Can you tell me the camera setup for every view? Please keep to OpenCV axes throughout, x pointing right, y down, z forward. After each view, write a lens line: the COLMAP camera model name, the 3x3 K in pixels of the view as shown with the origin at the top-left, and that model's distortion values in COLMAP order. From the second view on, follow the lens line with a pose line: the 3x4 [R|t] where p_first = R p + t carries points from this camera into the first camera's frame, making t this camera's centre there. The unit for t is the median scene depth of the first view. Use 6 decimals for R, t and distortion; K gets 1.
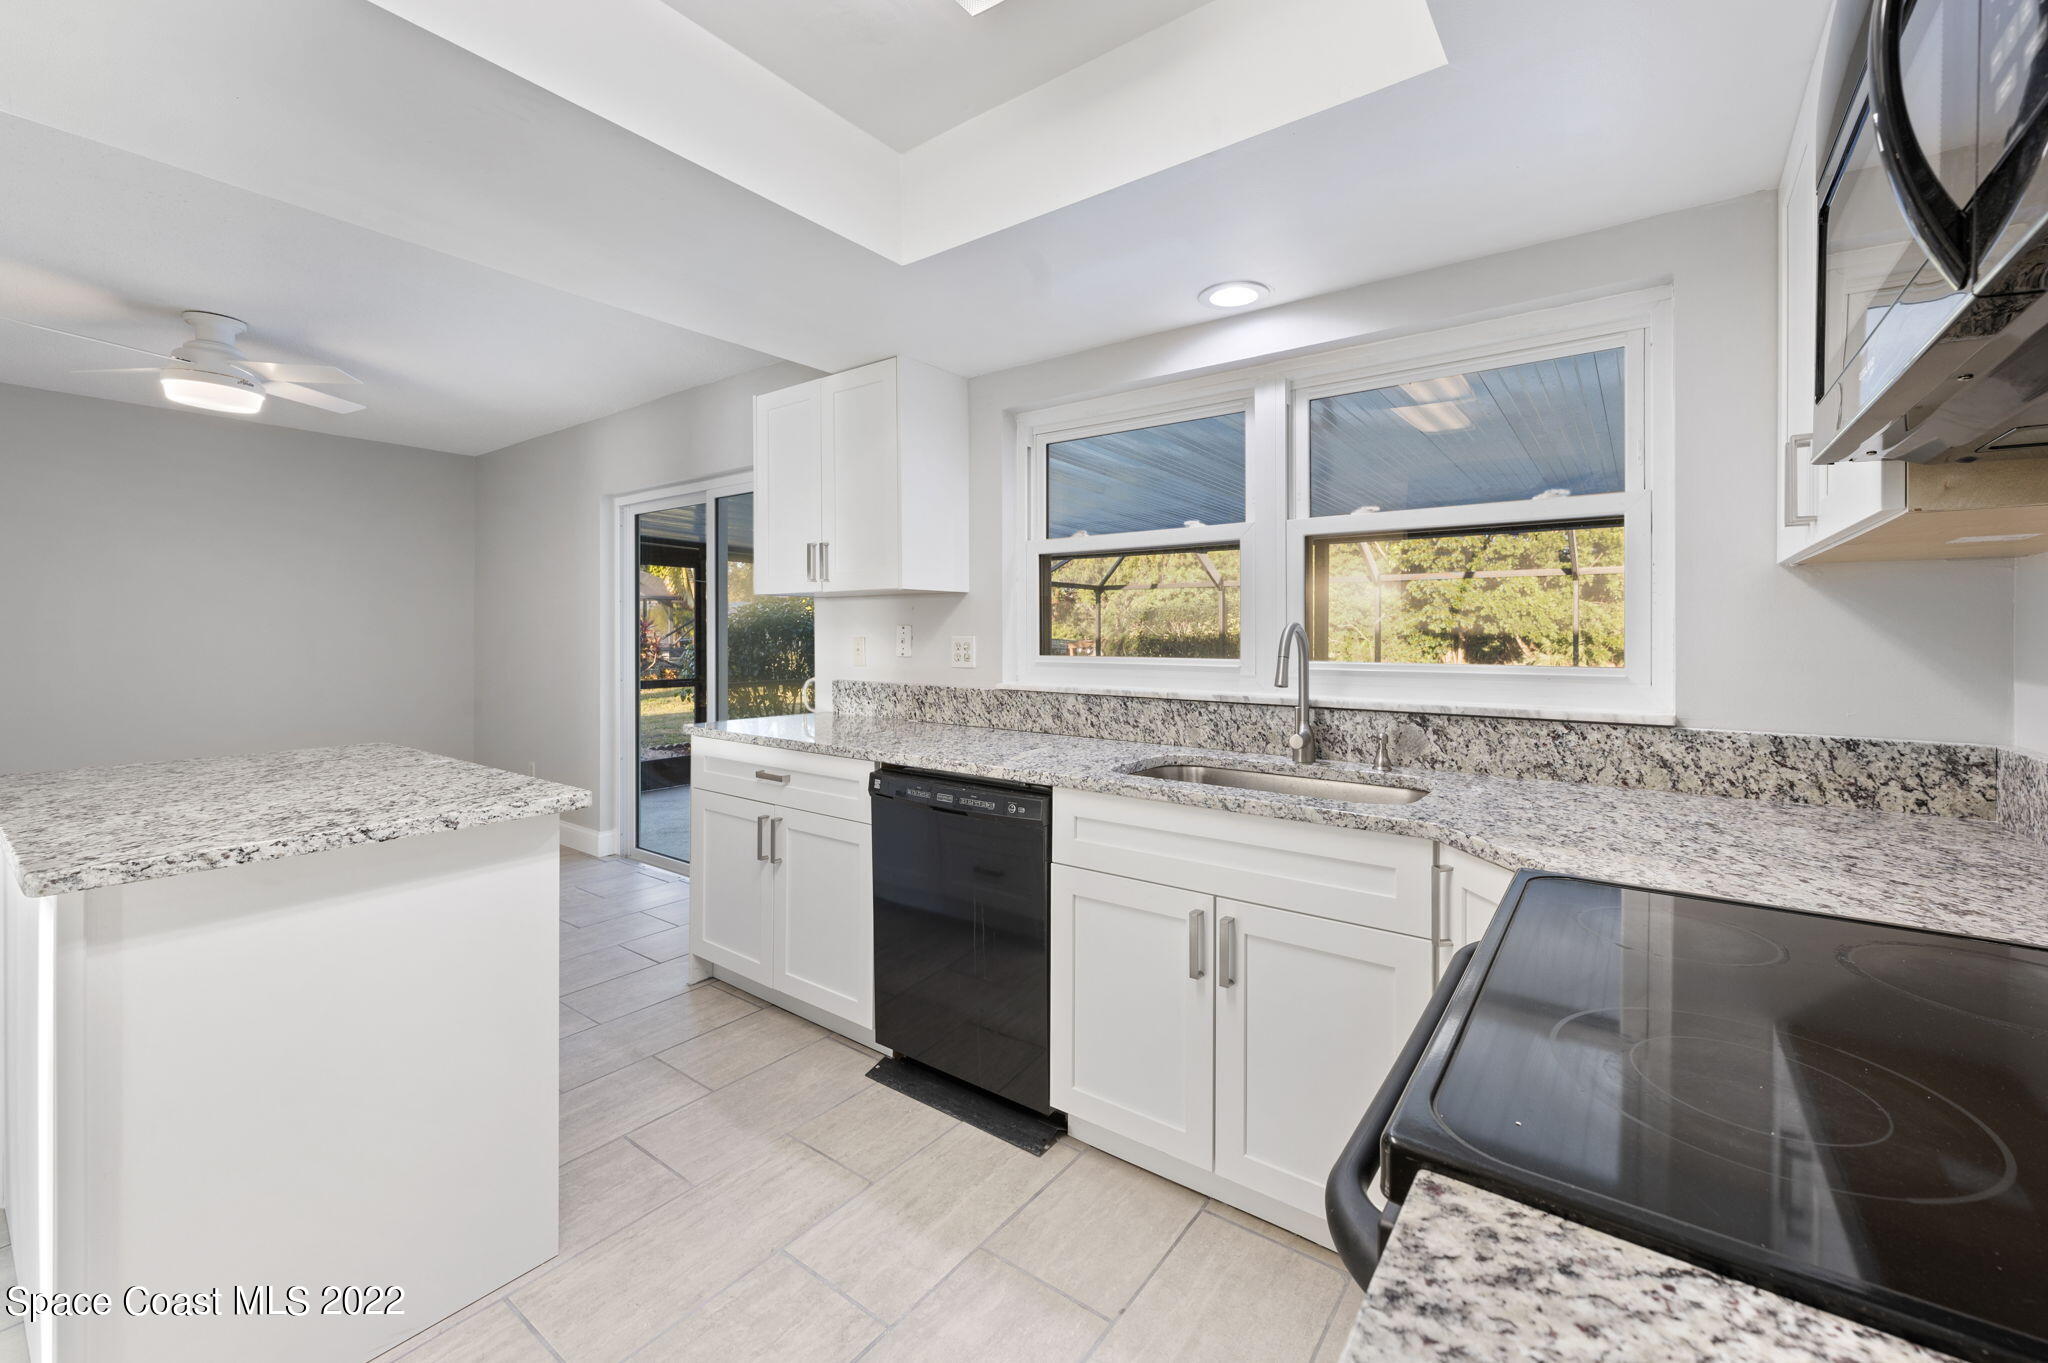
lens RADIAL K [[831.1, 0, 1039.1], [0, 831.1, 633.1], [0, 0, 1]] dist [0.009587, 0.000325]
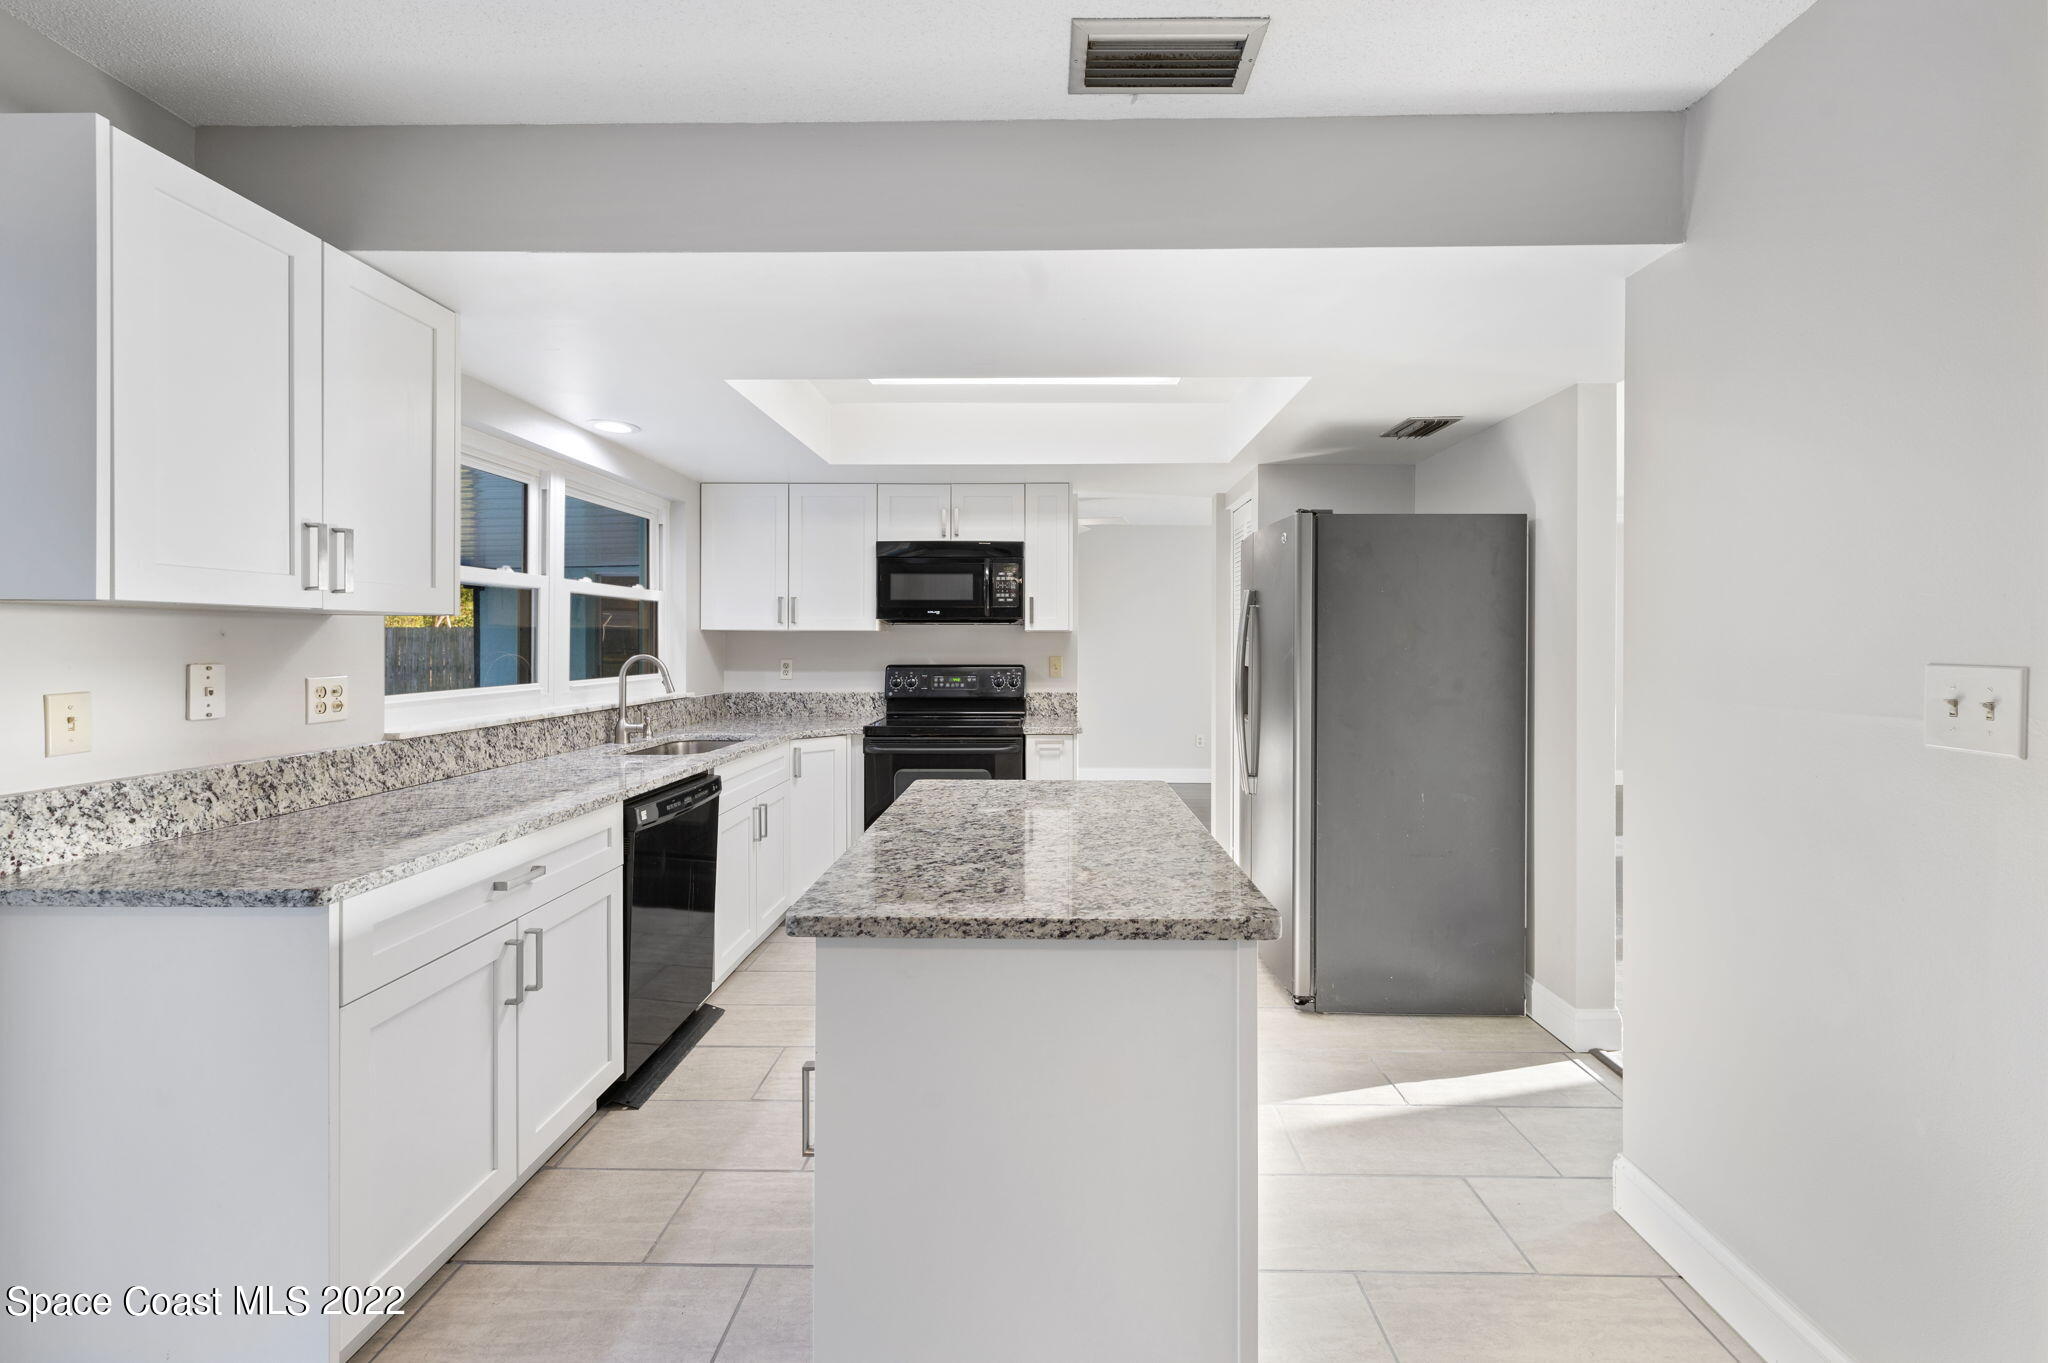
lens RADIAL K [[837.8, 0, 1046.1], [0, 837.8, 640.6], [0, 0, 1]] dist [-0.000454, 0.000079]
pose [[-0.586961, -0.001638, 0.809614, -1.070016], [-0.003258, 0.999995, -0.000338, -0.029697], [-0.809609, -0.002836, -0.586963, 0.974209]]
